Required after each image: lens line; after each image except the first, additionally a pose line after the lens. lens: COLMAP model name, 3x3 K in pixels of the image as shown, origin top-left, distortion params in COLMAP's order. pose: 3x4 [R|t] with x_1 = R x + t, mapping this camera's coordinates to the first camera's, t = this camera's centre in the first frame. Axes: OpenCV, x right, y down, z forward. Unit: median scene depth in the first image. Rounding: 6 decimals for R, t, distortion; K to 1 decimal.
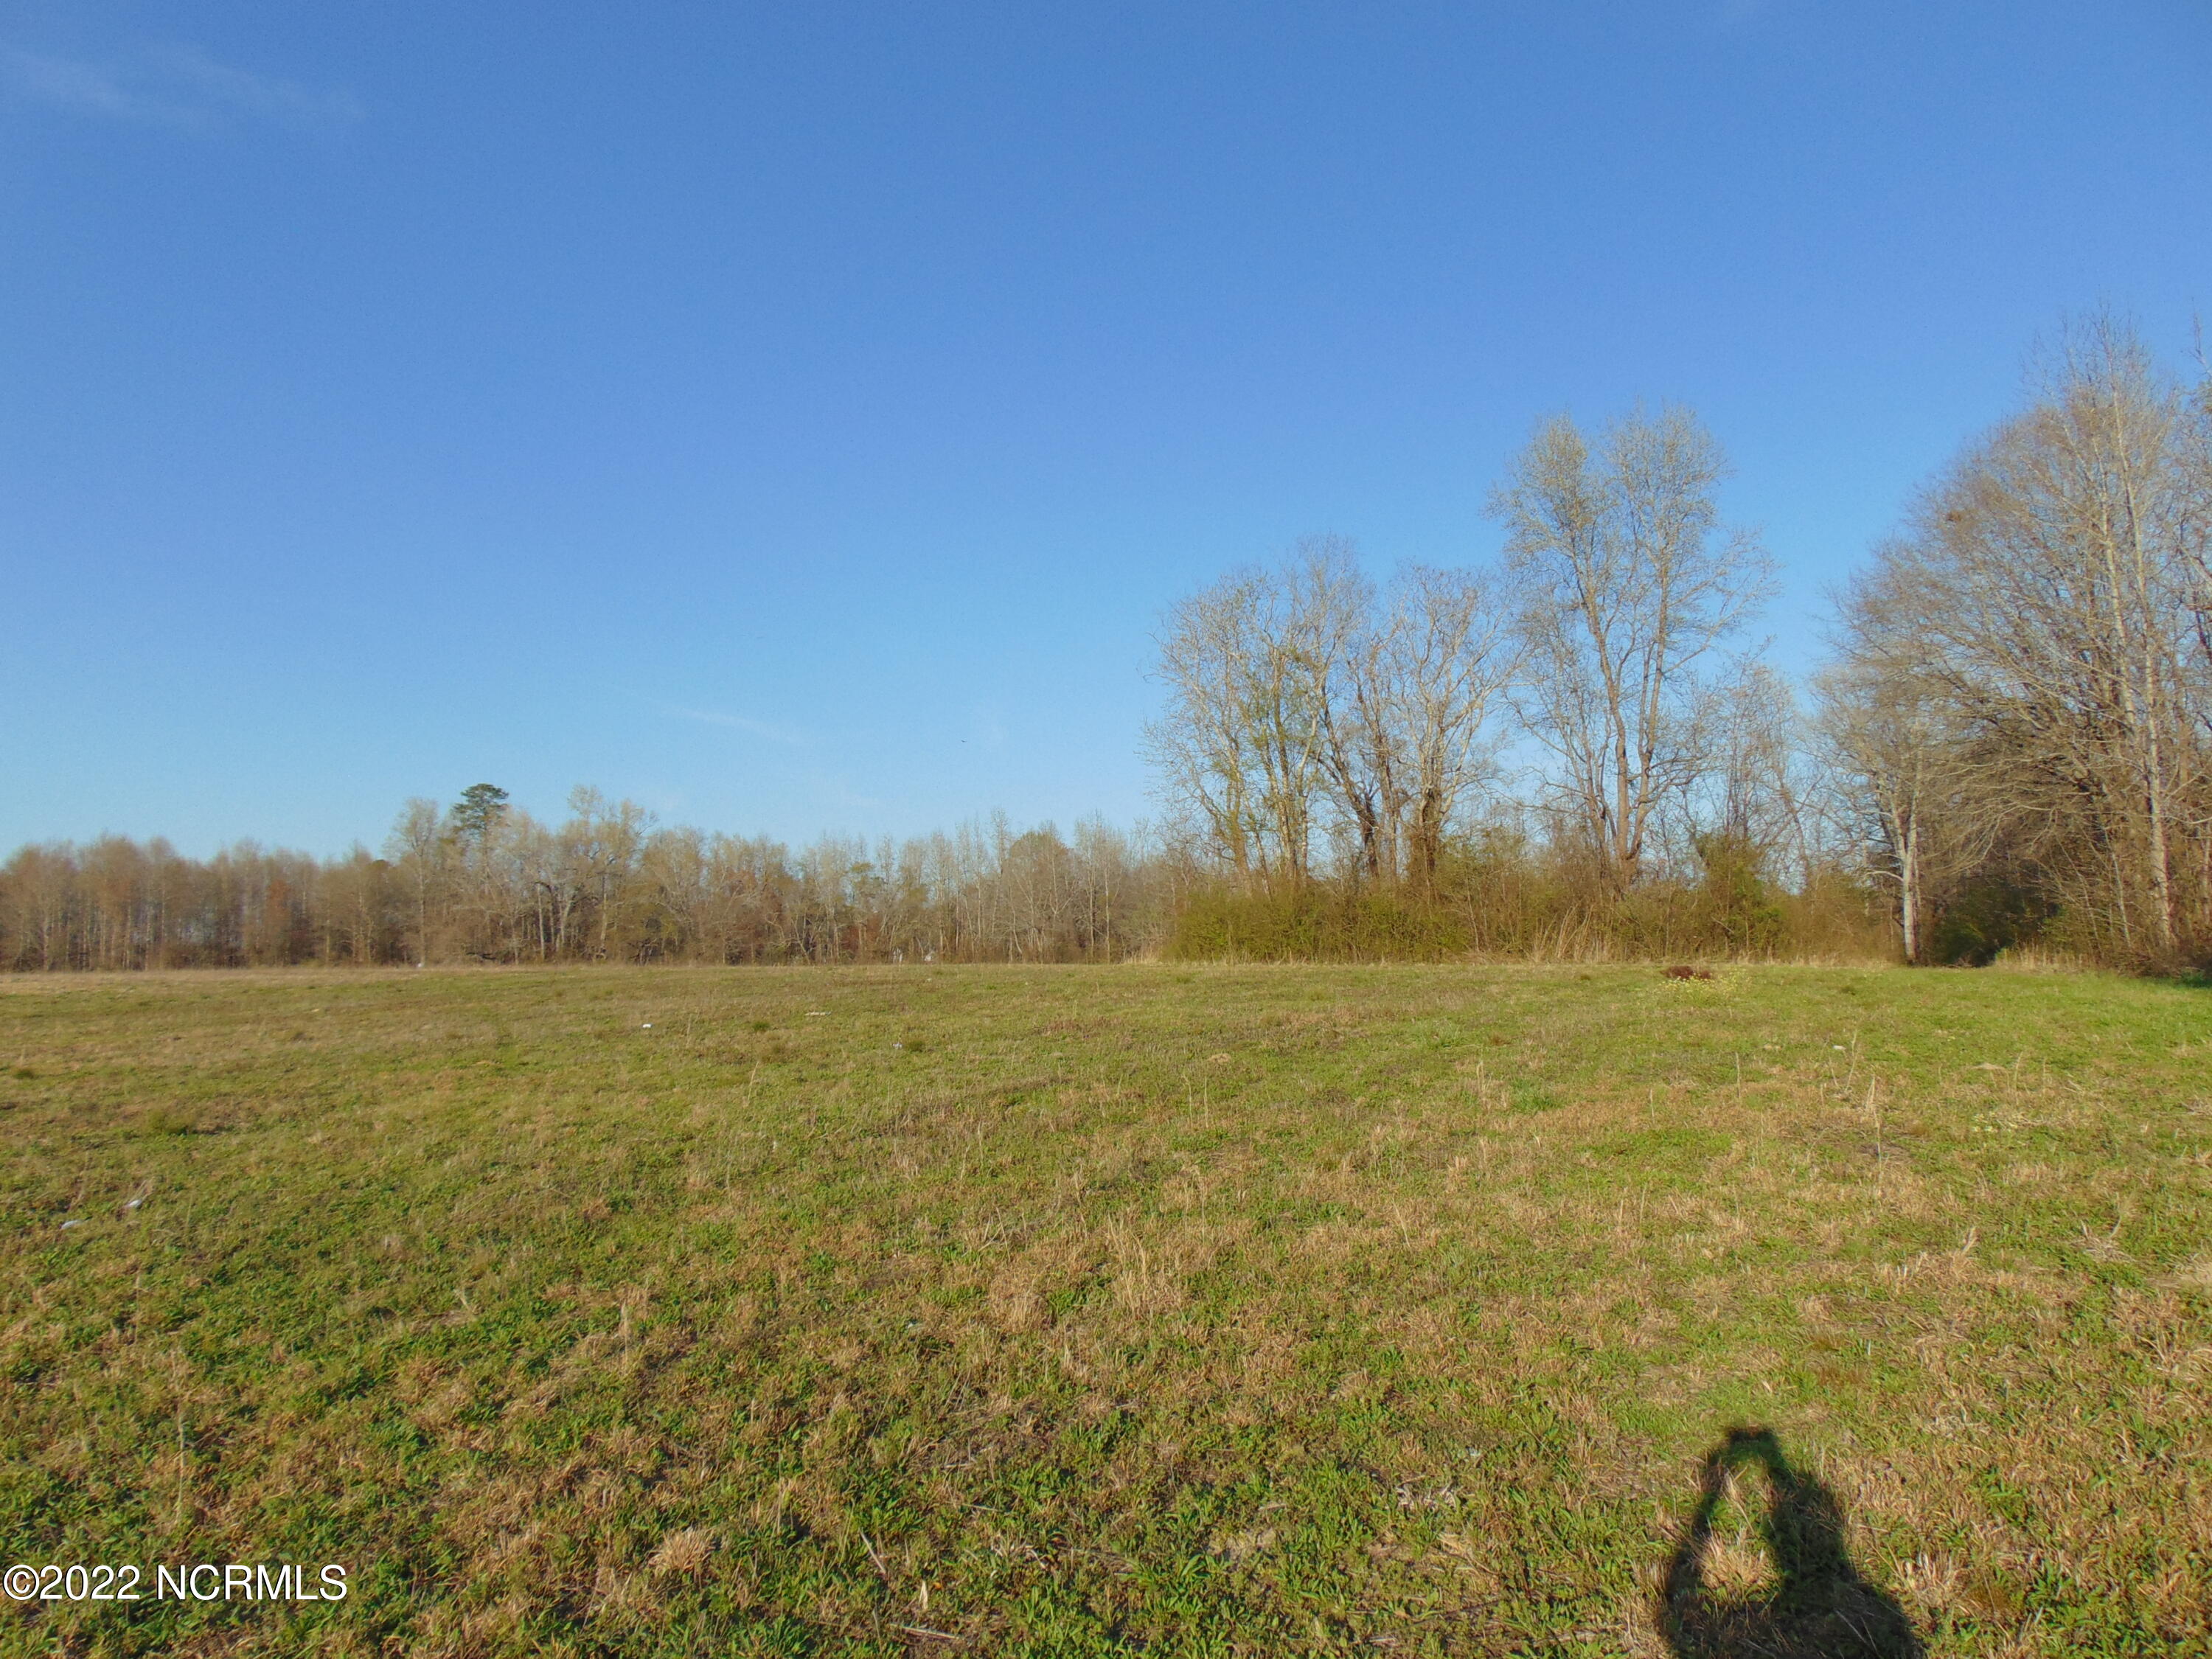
lens RADIAL K [[1658.8, 0, 1109.4], [0, 1658.8, 822.0], [0, 0, 1]] dist [-0.040188, 0.085652]
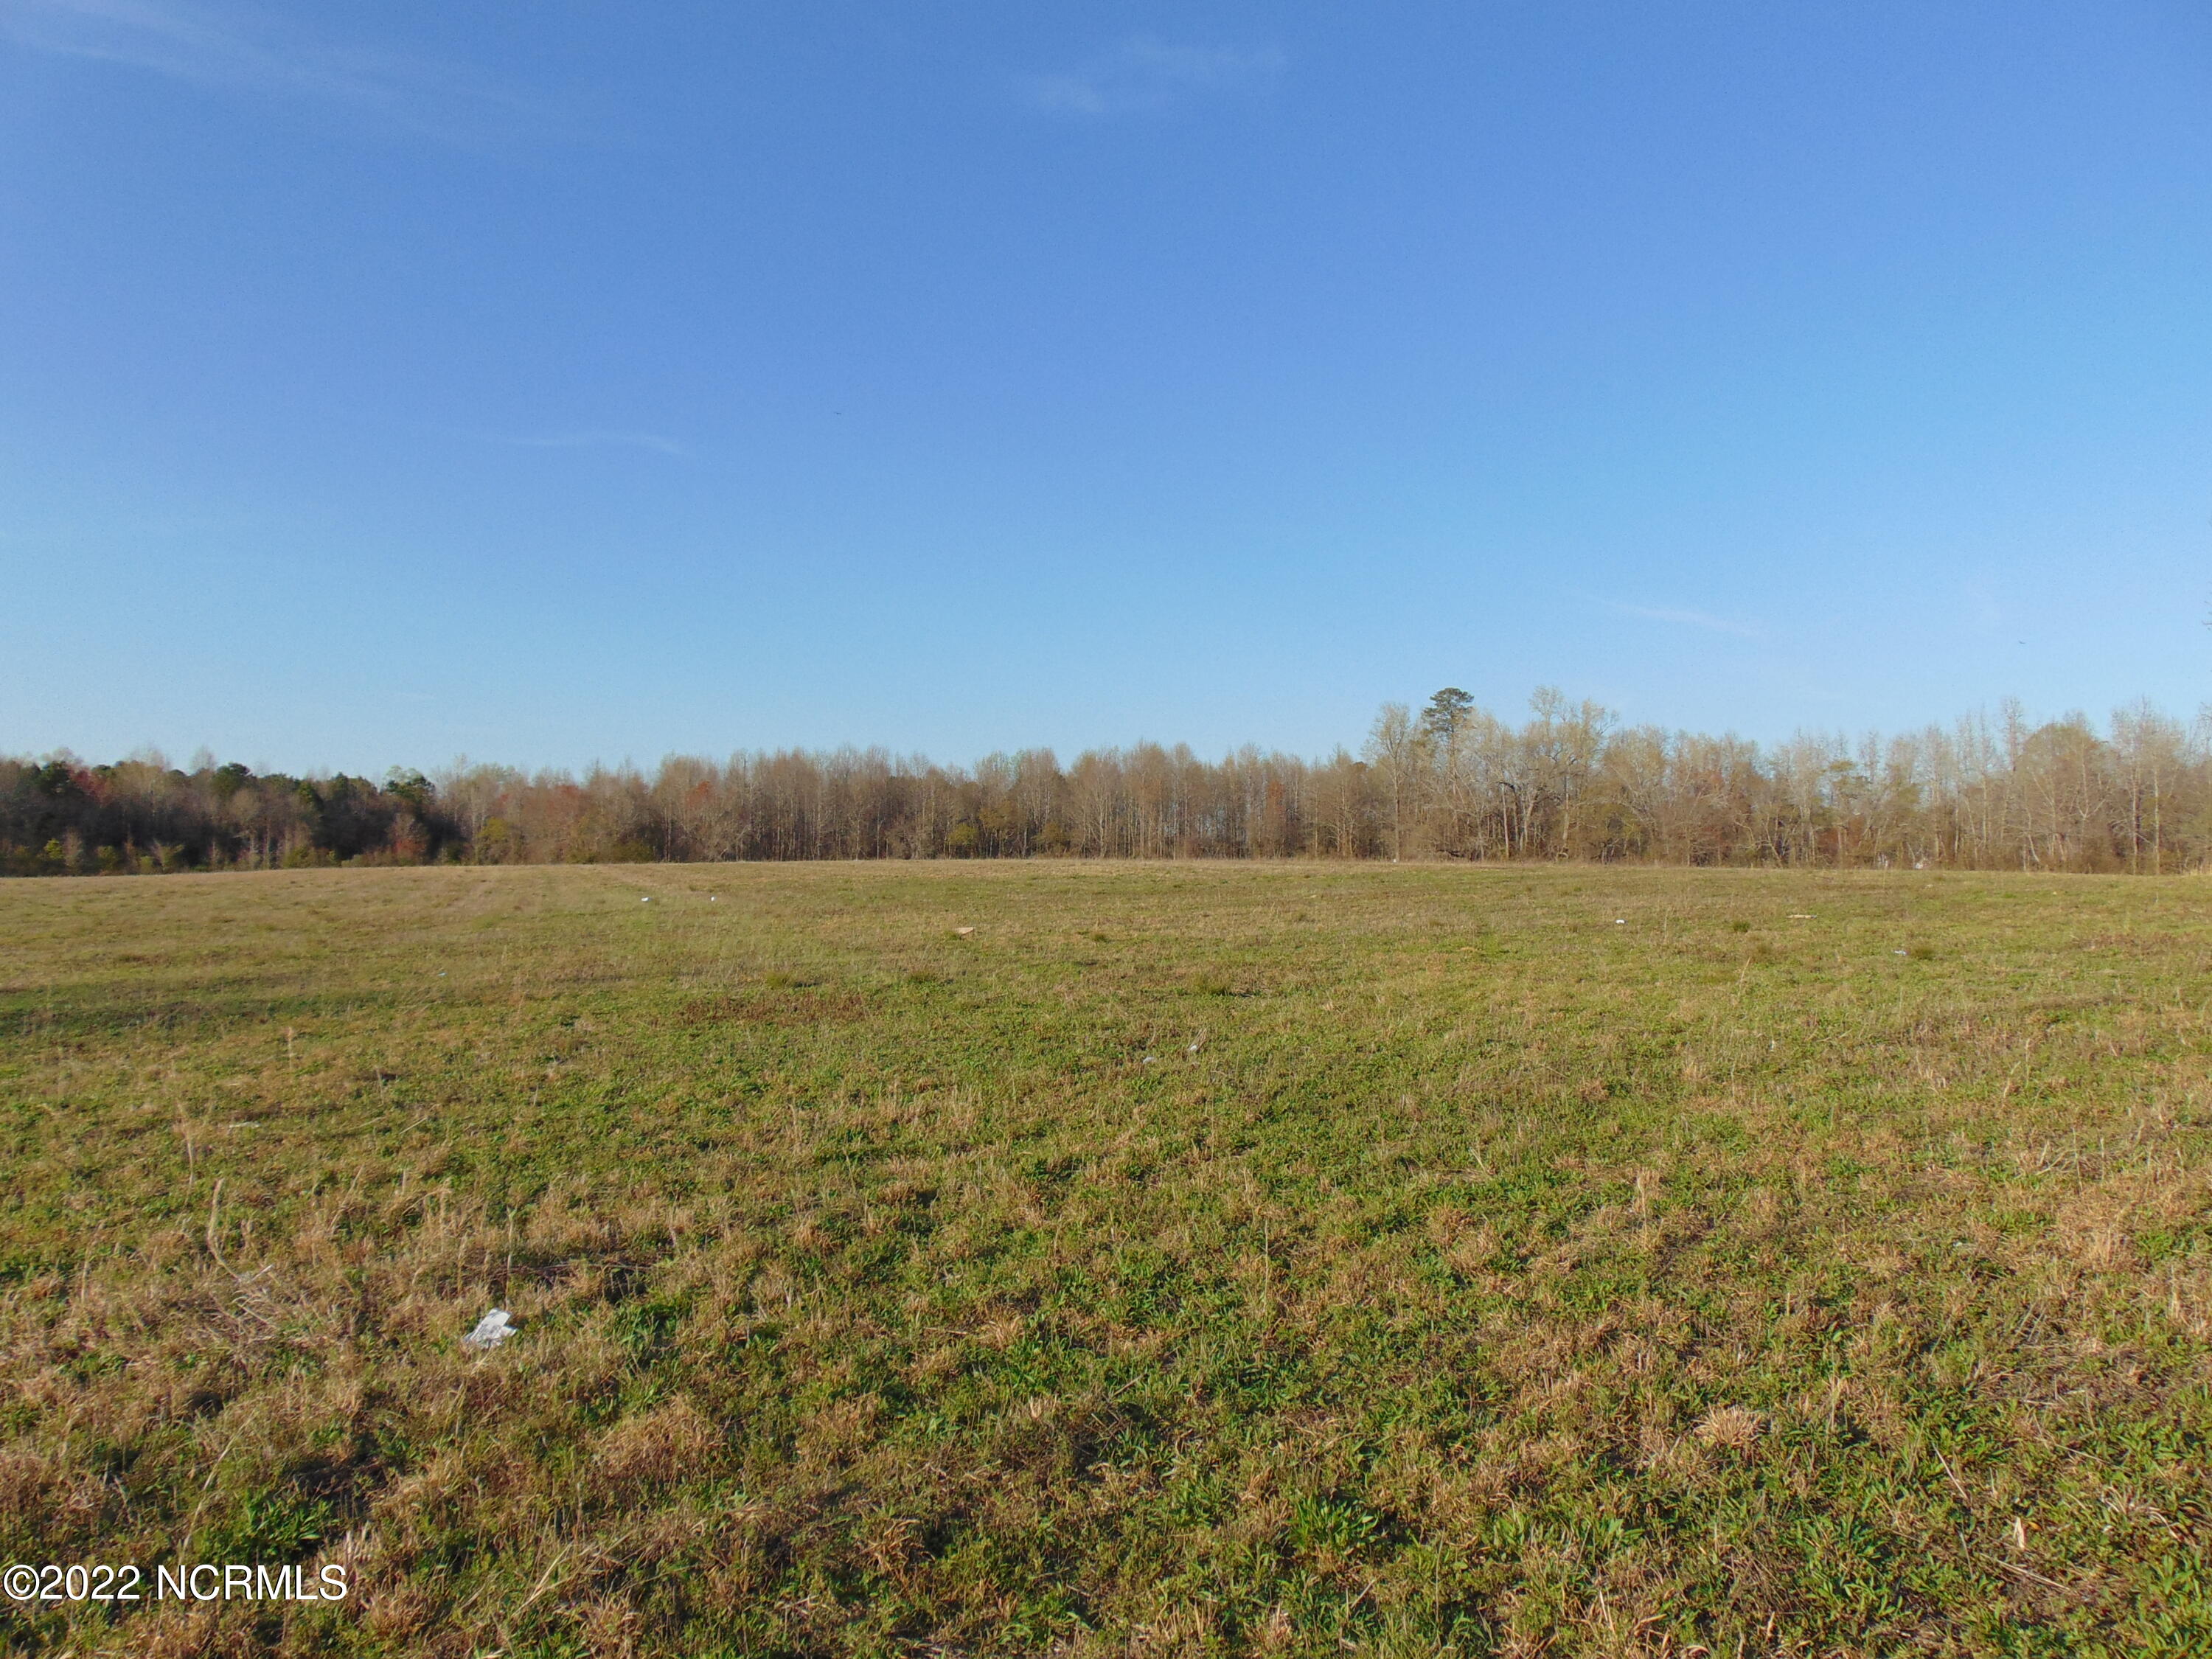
lens RADIAL K [[1658.8, 0, 1109.4], [0, 1658.8, 822.0], [0, 0, 1]] dist [-0.040188, 0.085652]
pose [[0.844840, 0.010946, -0.534907, -0.008054], [0.021098, 0.998331, 0.053751, 0.003634], [0.534603, -0.056696, 0.843199, -0.000604]]
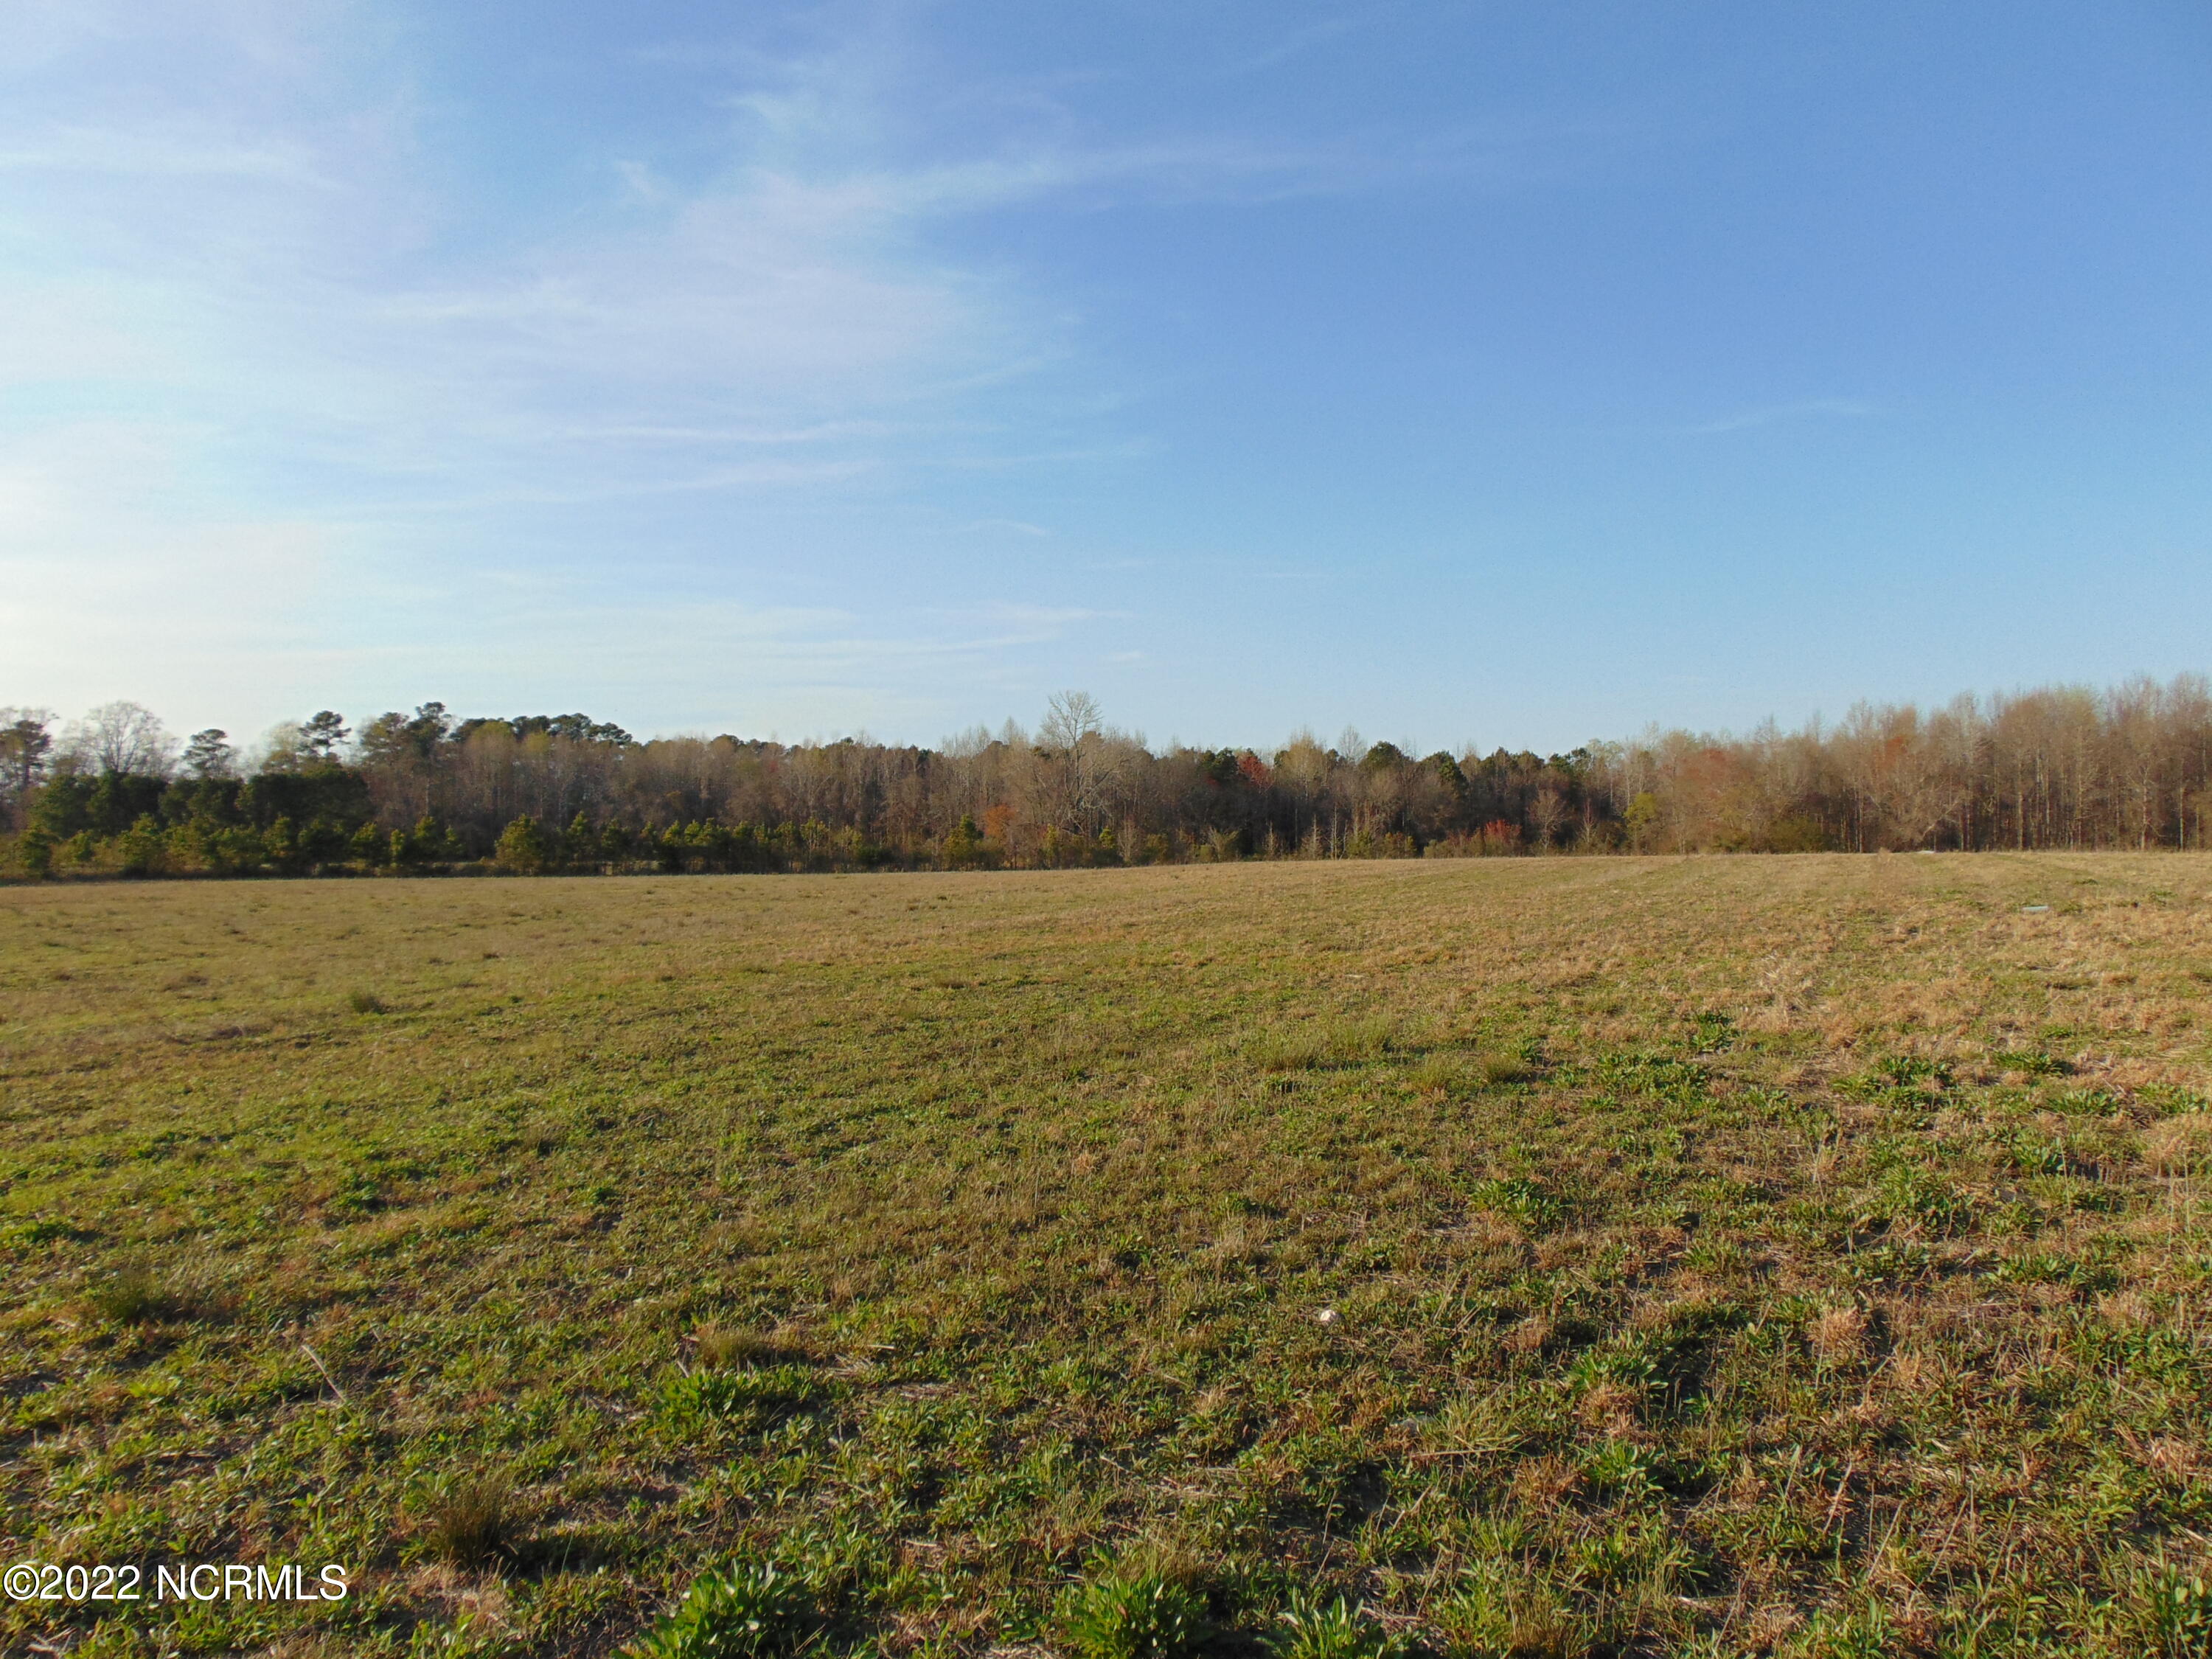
lens RADIAL K [[1658.8, 0, 1109.4], [0, 1658.8, 822.0], [0, 0, 1]] dist [-0.040188, 0.085652]
pose [[0.239725, 0.008221, -0.970806, -0.991929], [0.078315, 0.996542, 0.027777, 0.136963], [0.967677, -0.082687, 0.238253, 1.791507]]
